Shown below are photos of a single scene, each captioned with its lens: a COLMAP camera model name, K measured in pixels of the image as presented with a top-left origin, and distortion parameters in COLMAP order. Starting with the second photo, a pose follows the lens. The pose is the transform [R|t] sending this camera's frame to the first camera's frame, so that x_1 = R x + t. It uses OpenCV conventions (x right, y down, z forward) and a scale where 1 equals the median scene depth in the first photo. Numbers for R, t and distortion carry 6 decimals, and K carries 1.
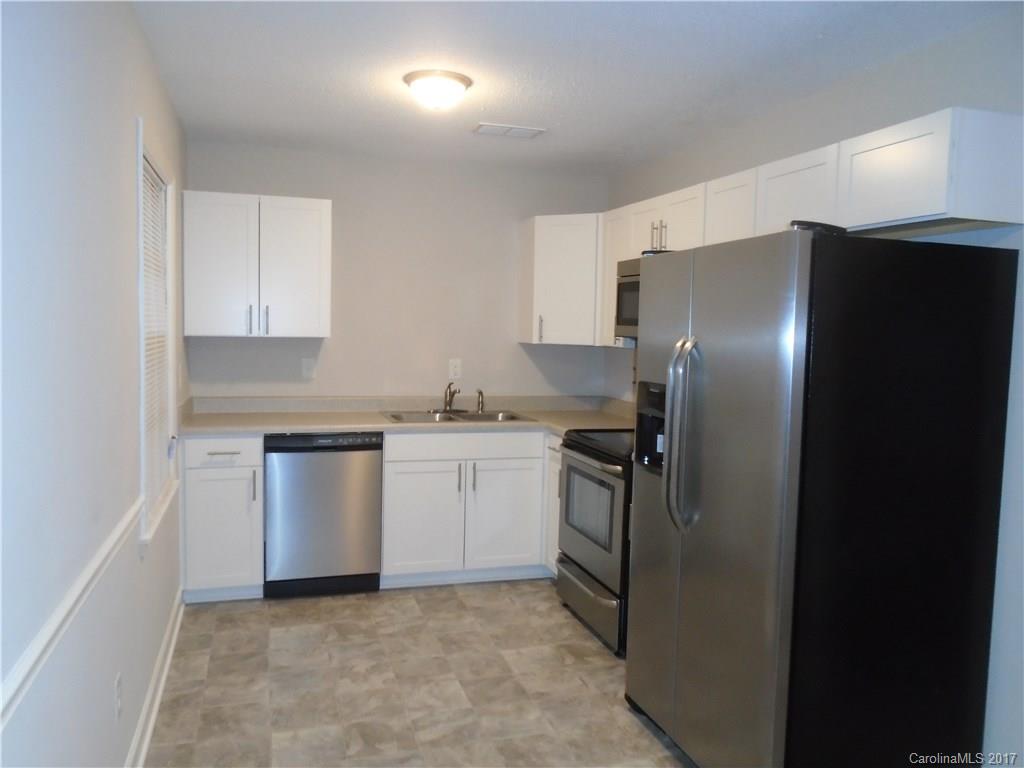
lens RADIAL K [[776.1, 0, 512.0], [0, 776.1, 384.0], [0, 0, 1]] dist [-0.000570, -0.000613]
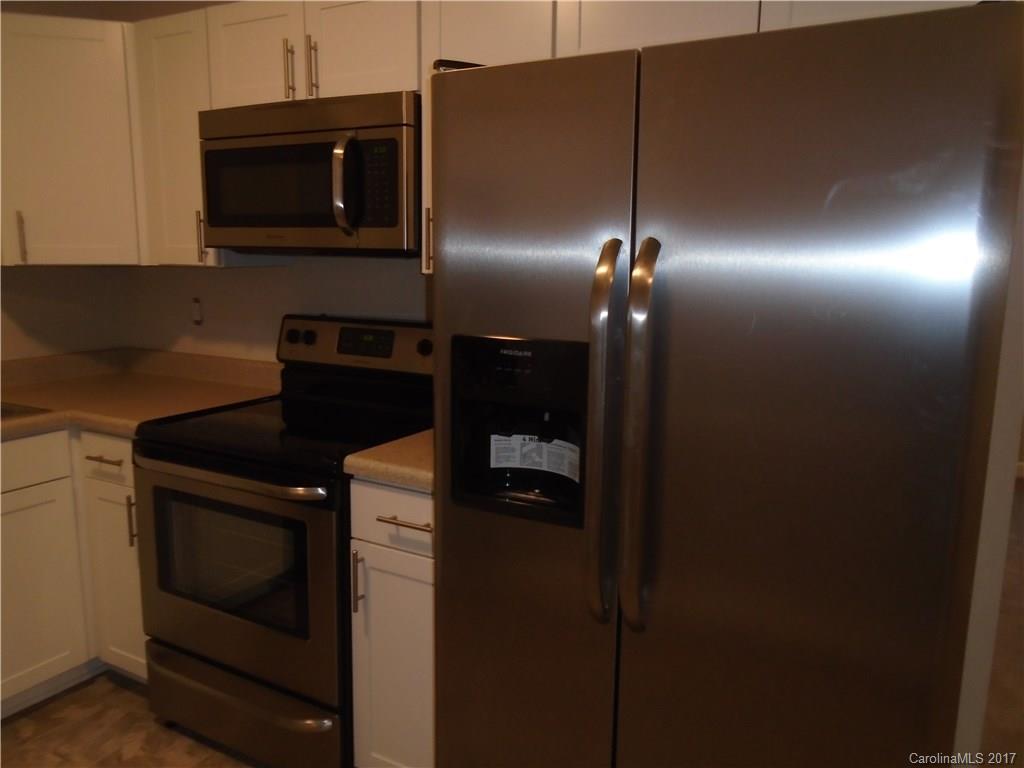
lens RADIAL K [[845.1, 0, 442.6], [0, 845.1, 385.2], [0, 0, 1]] dist [-0.094998, 0.223146]
pose [[0.767682, -0.132972, 0.626883, -0.129907], [0.064422, 0.989293, 0.130954, -0.030584], [-0.637585, -0.060146, 0.768029, 0.411310]]
